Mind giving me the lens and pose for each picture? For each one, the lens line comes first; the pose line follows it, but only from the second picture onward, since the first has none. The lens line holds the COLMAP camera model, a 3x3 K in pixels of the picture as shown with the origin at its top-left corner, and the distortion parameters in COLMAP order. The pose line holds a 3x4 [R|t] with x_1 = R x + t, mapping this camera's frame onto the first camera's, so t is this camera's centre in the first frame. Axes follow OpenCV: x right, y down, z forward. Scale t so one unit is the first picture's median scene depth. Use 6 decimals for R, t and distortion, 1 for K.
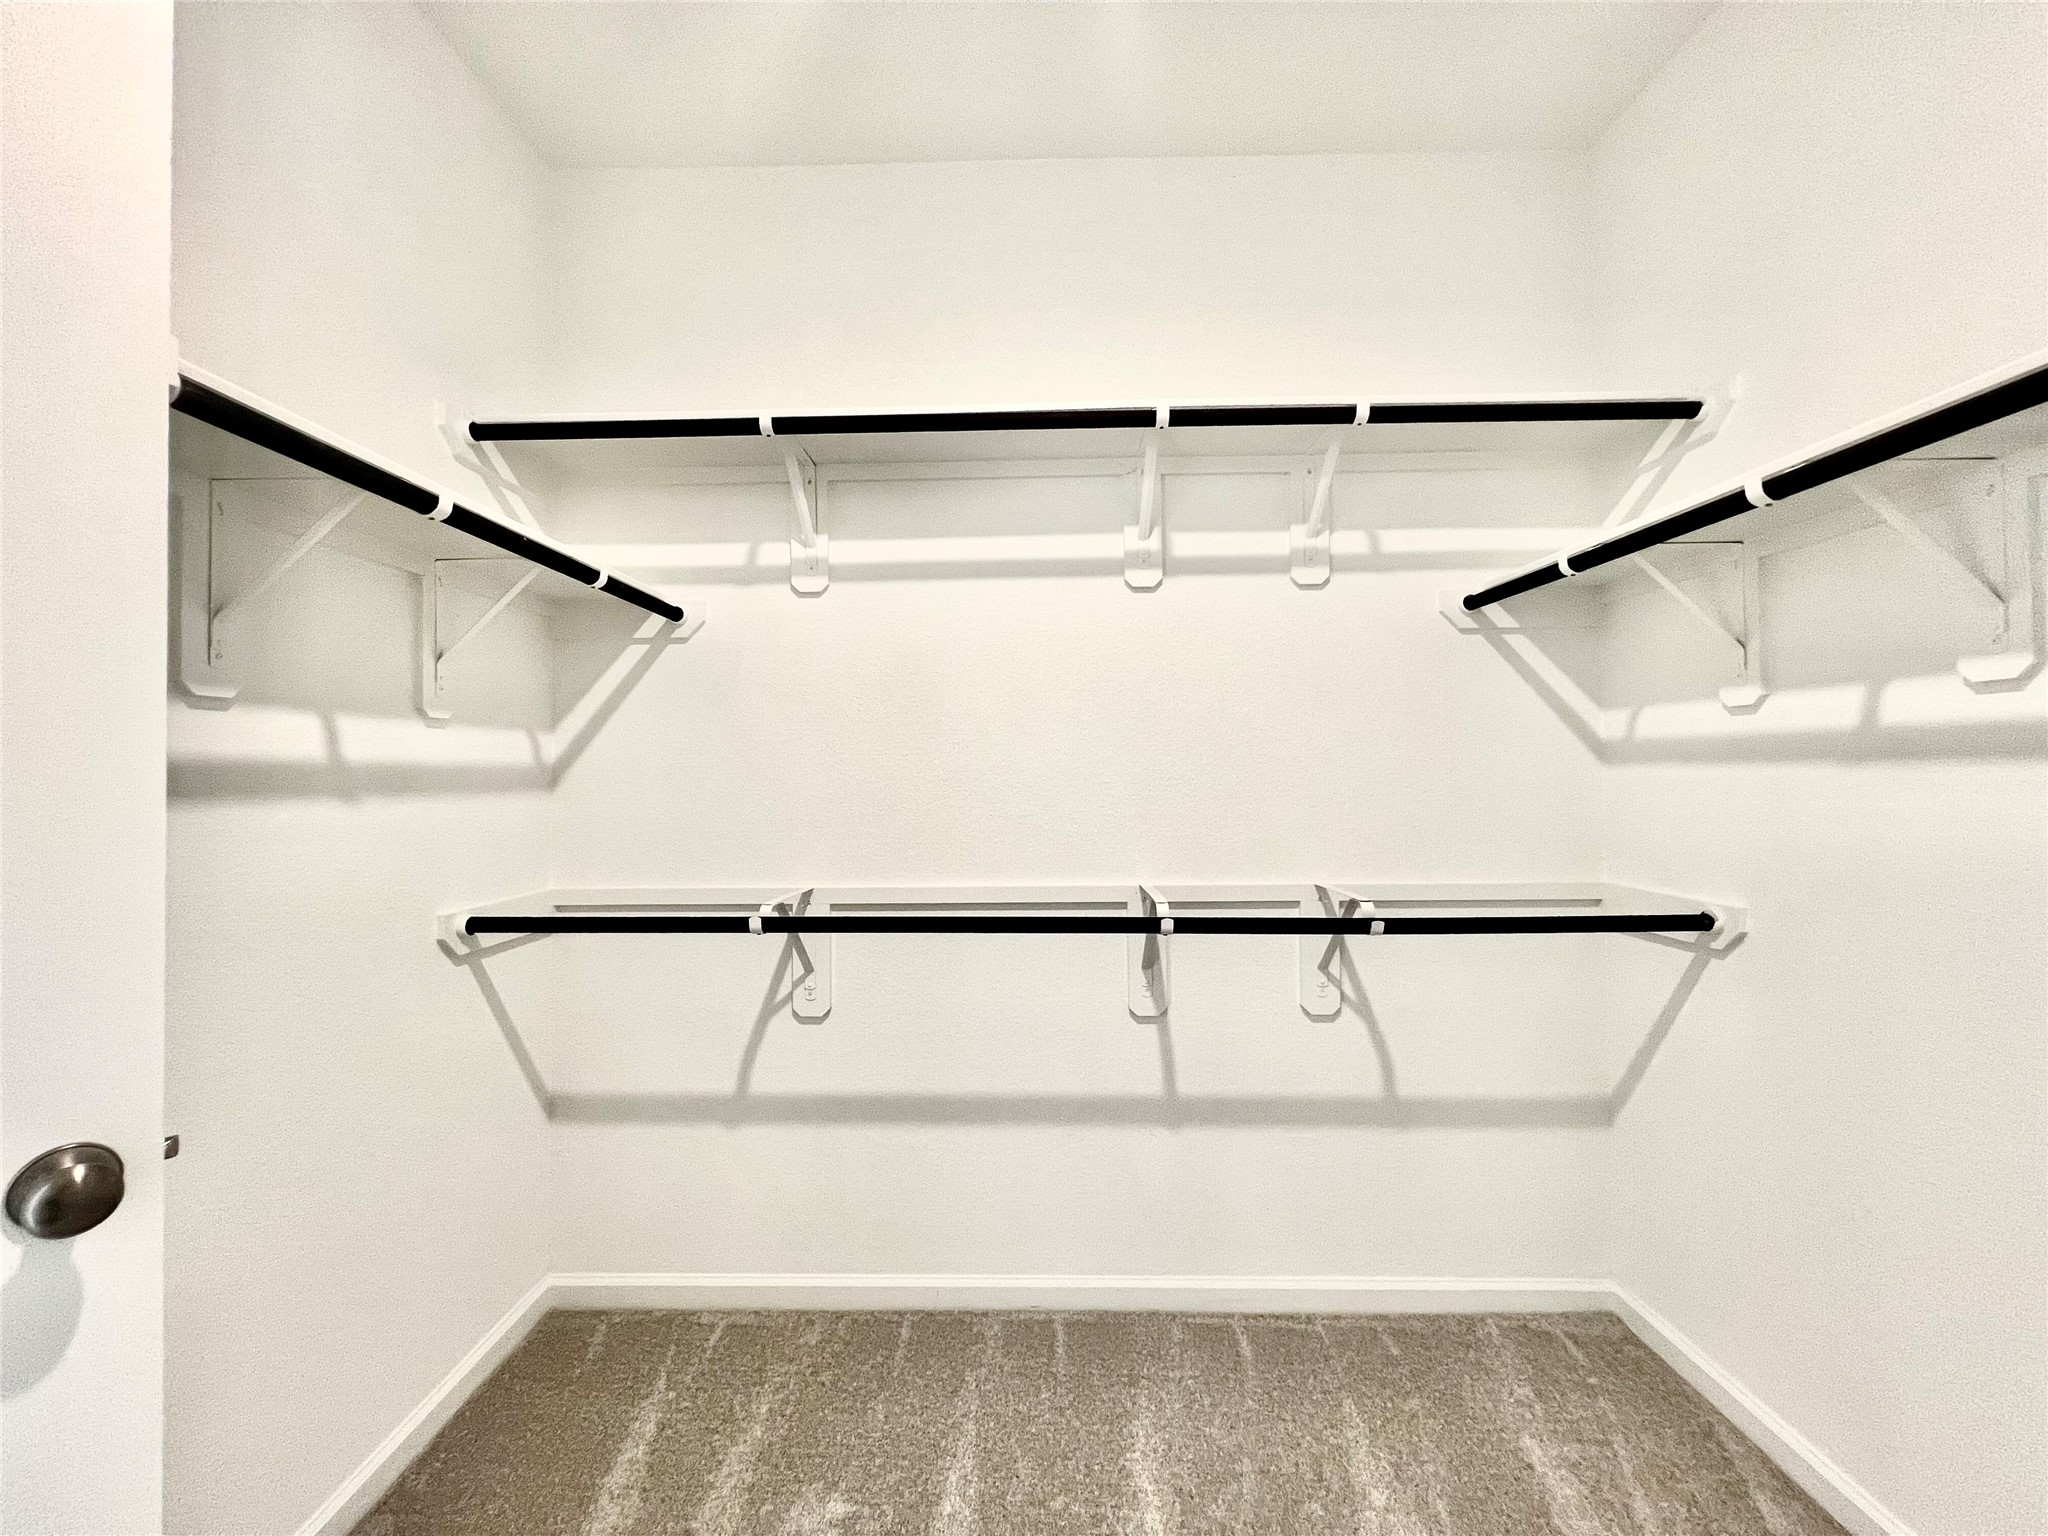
lens RADIAL K [[824.6, 0, 1015.7], [0, 824.6, 761.4], [0, 0, 1]] dist [-0.001355, 0.000231]
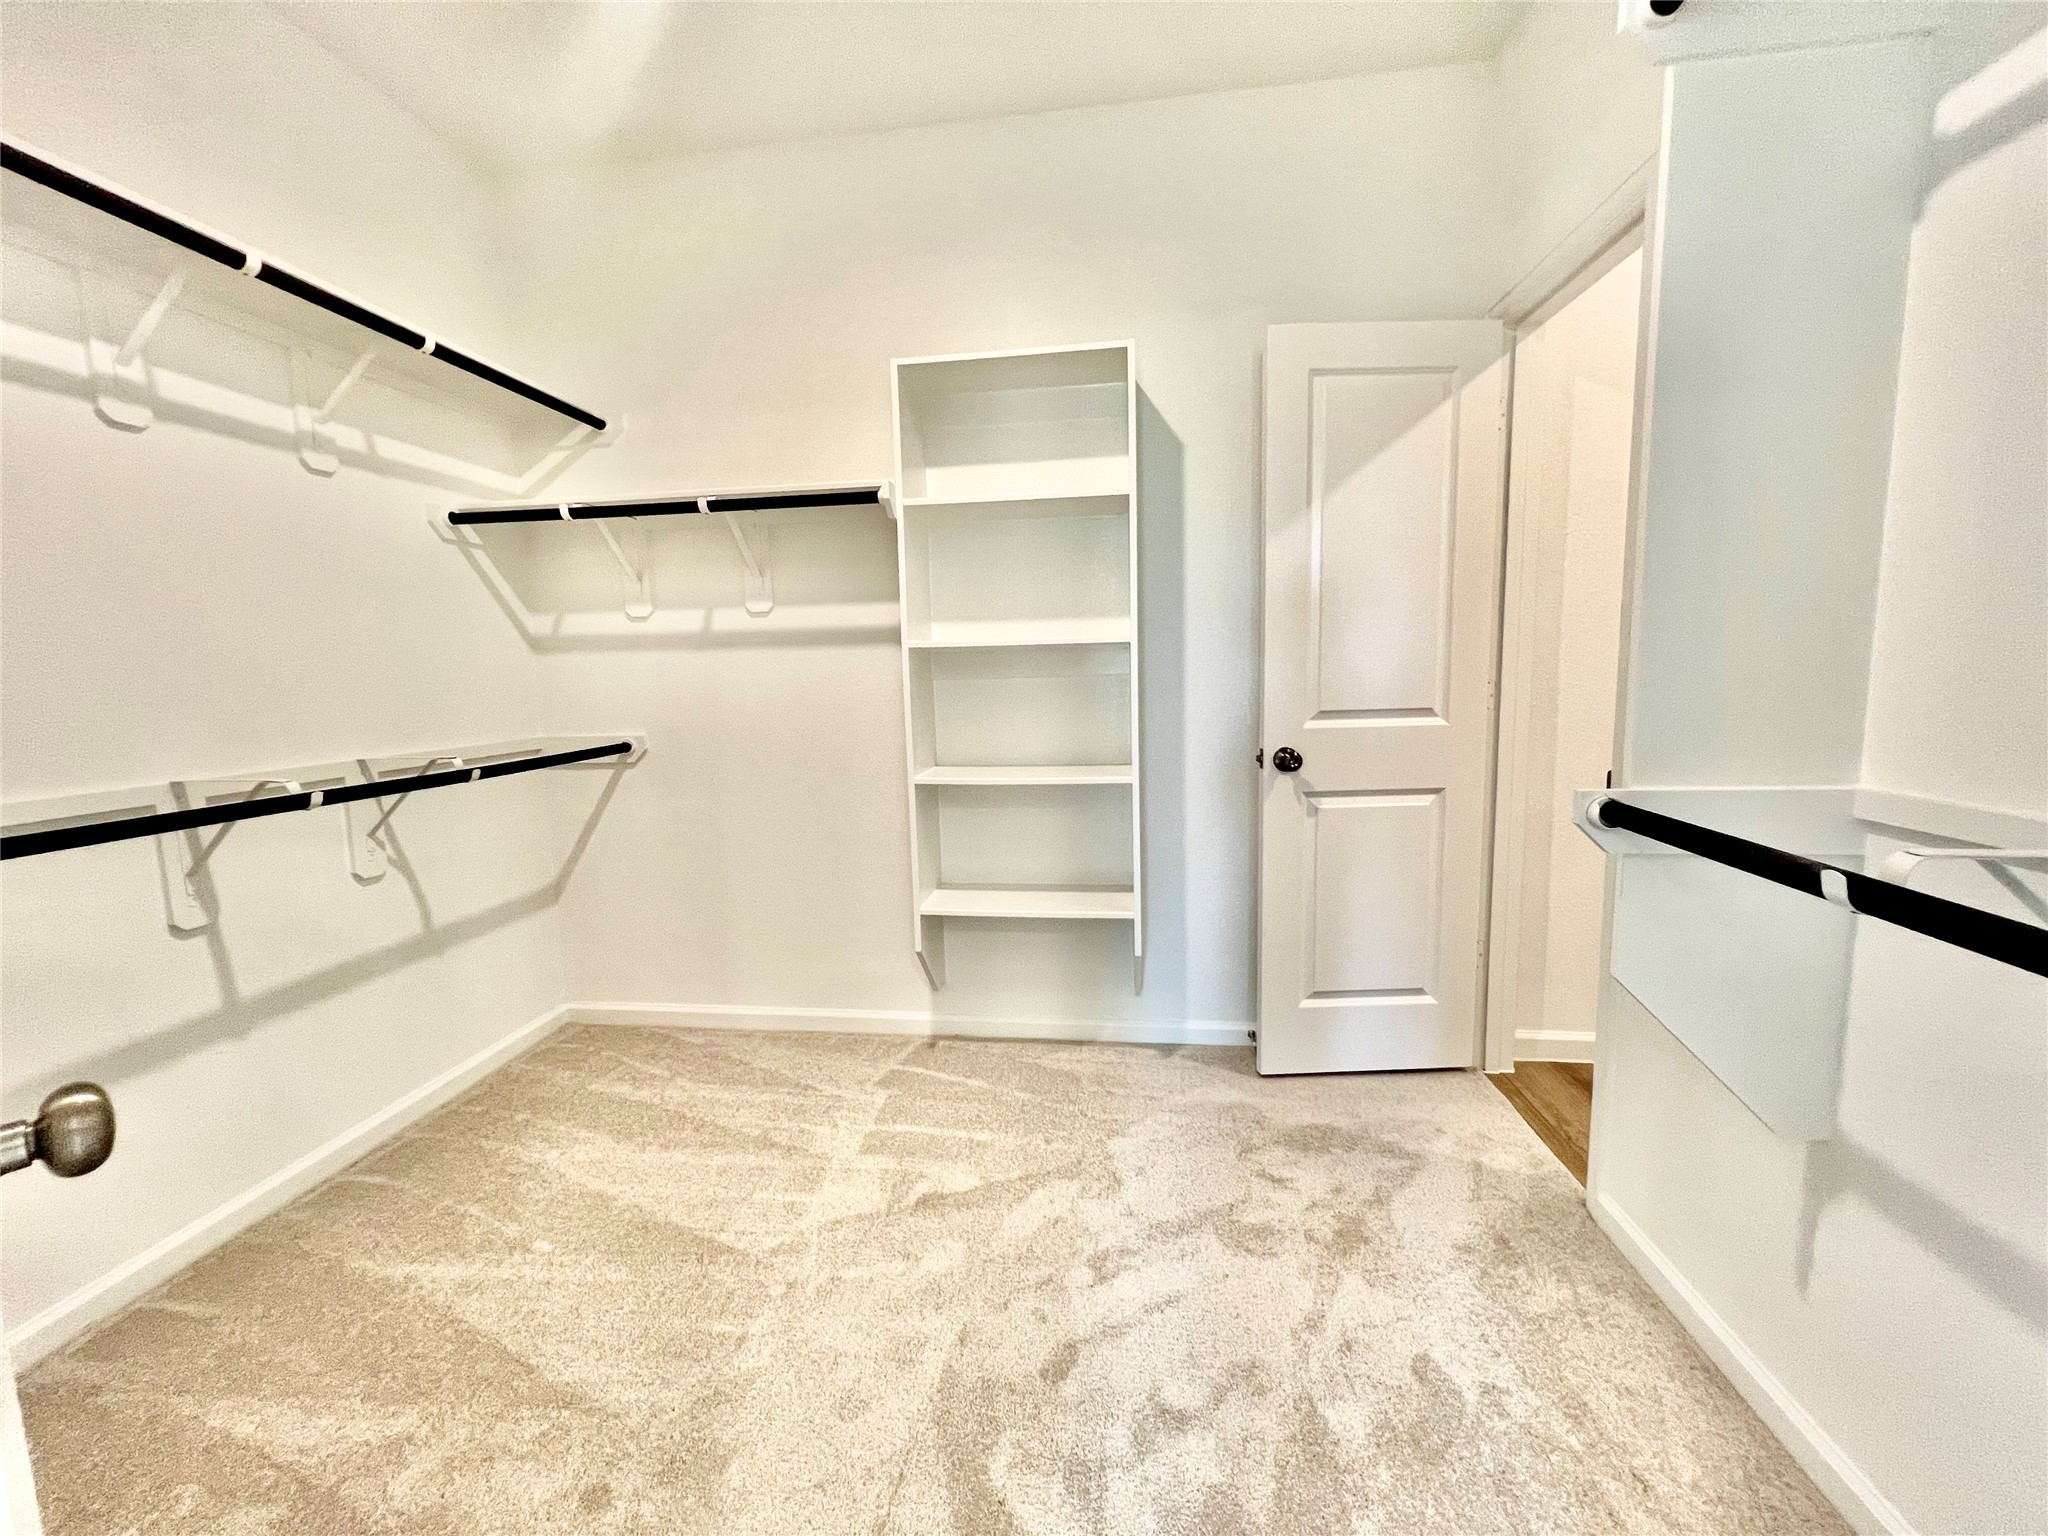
lens RADIAL K [[824.6, 0, 1015.7], [0, 824.6, 761.4], [0, 0, 1]] dist [-0.001355, 0.000231]
pose [[0.116675, -0.106973, 0.987392, -0.610177], [0.007356, 0.994248, 0.106846, 0.043821], [-0.993143, -0.005203, 0.116791, 0.020815]]
